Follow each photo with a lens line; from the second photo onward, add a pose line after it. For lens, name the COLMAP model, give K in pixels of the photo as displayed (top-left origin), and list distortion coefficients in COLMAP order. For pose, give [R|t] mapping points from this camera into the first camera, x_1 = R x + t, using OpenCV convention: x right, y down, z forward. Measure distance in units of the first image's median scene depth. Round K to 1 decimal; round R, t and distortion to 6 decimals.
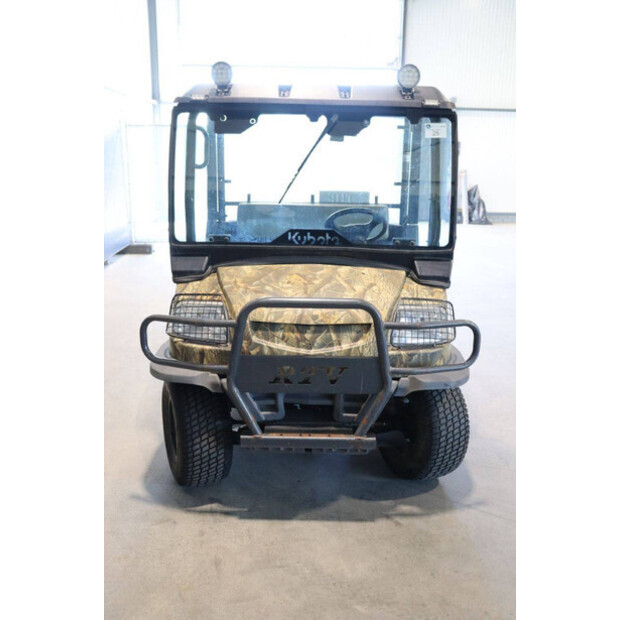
lens RADIAL K [[605.6, 0, 306.7], [0, 605.6, 307.3], [0, 0, 1]] dist [-0.078362, 0.000000]
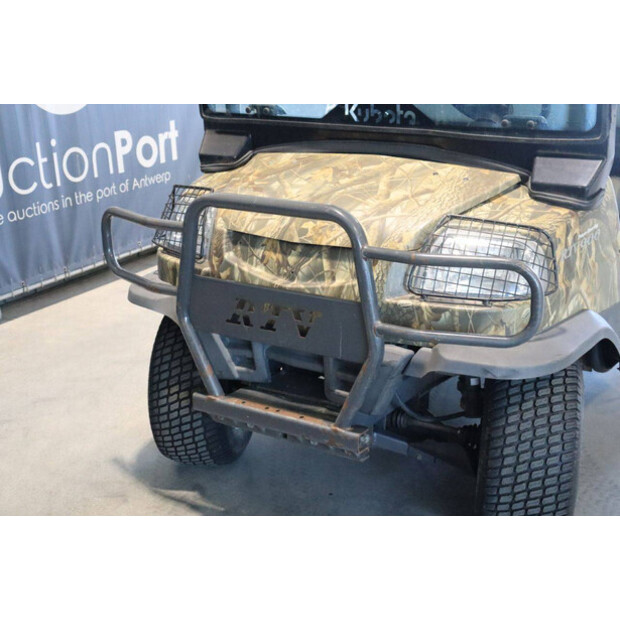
lens RADIAL K [[990.1, 0, 311.8], [0, 990.1, 298.9], [0, 0, 1]] dist [0.148331, 0.000000]
pose [[0.831403, 0.126100, -0.541173, 0.552587], [-0.103452, 0.992009, 0.072218, 0.009019], [0.545955, -0.004057, 0.837805, 0.109629]]
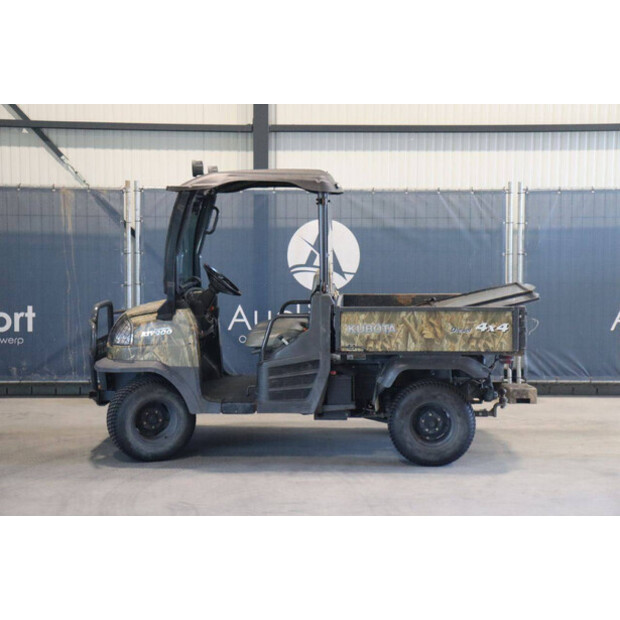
lens RADIAL K [[1205.3, 0, 306.9], [0, 1205.3, 312.9], [0, 0, 1]] dist [0.302931, 0.000000]
pose [[-0.019090, 0.064178, -0.997756, 3.068542], [-0.265917, 0.961669, 0.066945, -0.329391], [0.963807, 0.266599, -0.001292, 1.377198]]
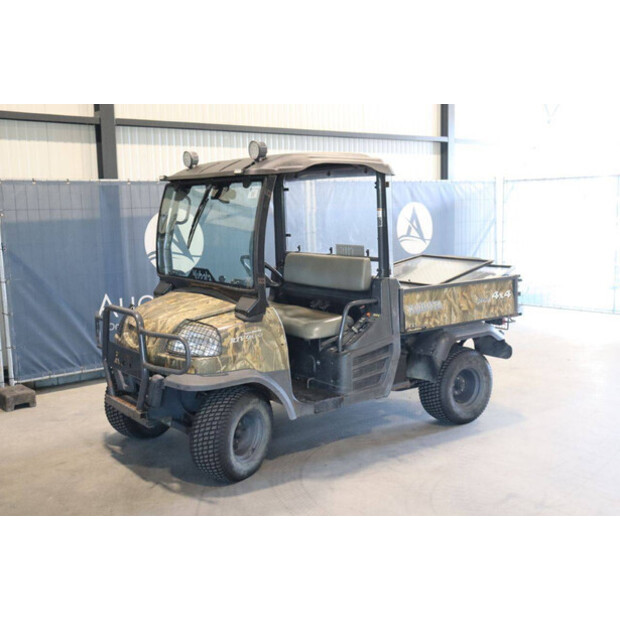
lens RADIAL K [[742.7, 0, 304.5], [0, 742.7, 308.3], [0, 0, 1]] dist [0.010783, 0.000000]
pose [[0.586889, 0.085233, -0.805169, 1.544805], [-0.181400, 0.983006, -0.028165, -0.037623], [0.789085, 0.162587, 0.592376, 0.220603]]
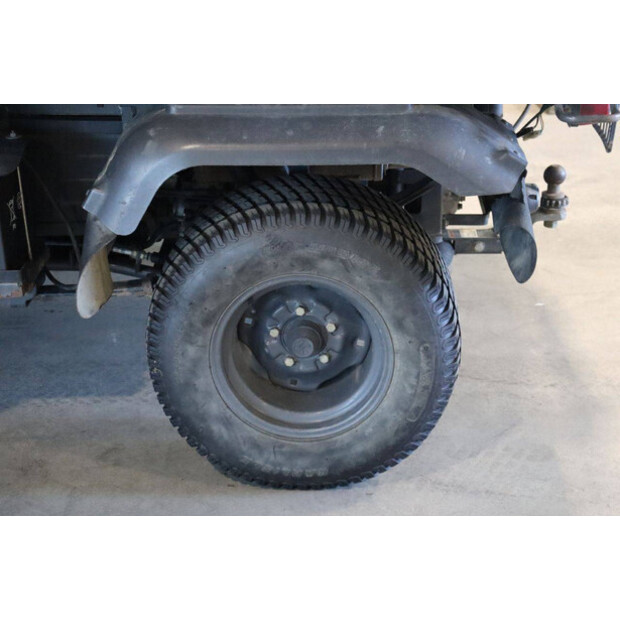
lens RADIAL K [[1205.3, 0, 307.0], [0, 1205.3, 309.1], [0, 0, 1]] dist [0.302931, 0.000000]
pose [[-0.014544, 0.375994, -0.926508, 0.962856], [-0.252638, 0.895159, 0.367238, -0.277650], [0.967452, 0.239412, 0.081971, 1.657018]]
